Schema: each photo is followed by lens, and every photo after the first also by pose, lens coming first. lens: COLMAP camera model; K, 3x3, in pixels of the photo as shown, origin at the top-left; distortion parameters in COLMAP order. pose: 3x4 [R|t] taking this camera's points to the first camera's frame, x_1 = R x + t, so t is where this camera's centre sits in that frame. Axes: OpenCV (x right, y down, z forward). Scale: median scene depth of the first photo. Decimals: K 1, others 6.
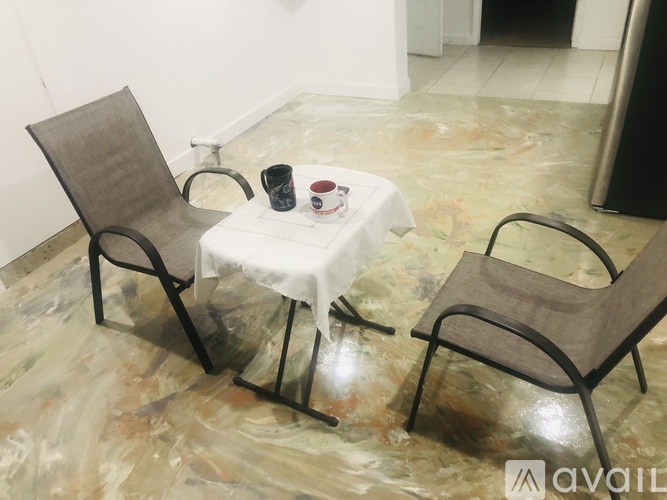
lens RADIAL K [[546.3, 0, 333.5], [0, 546.3, 250.0], [0, 0, 1]] dist [0.040071, -0.204828]
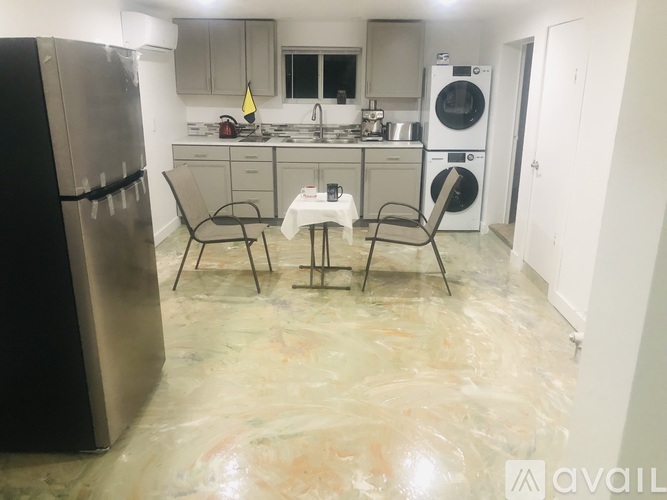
lens RADIAL K [[546.3, 0, 333.5], [0, 546.3, 250.0], [0, 0, 1]] dist [0.040071, -0.204828]
pose [[-0.895825, 0.200560, -0.396576, 0.554744], [-0.196984, 0.620719, 0.758884, -1.092692], [0.398364, 0.757947, -0.516549, 1.518909]]
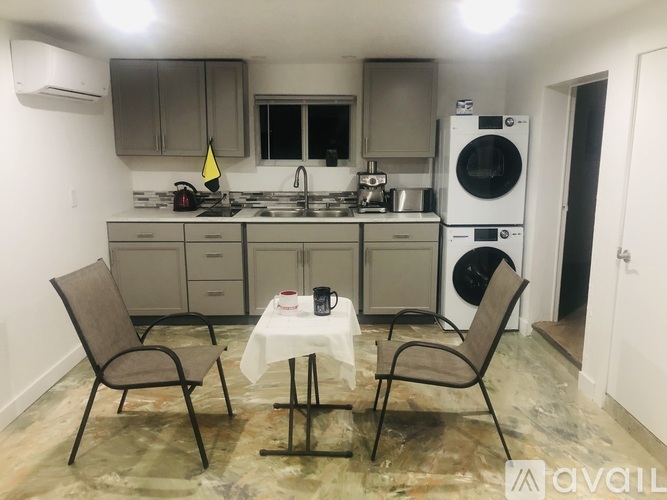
lens RADIAL K [[546.3, 0, 333.5], [0, 546.3, 250.0], [0, 0, 1]] dist [0.040071, -0.204828]
pose [[-0.884832, 0.169701, -0.433906, 0.322815], [-0.202868, 0.698056, 0.686704, -0.793118], [0.419425, 0.695643, -0.583235, 1.140718]]
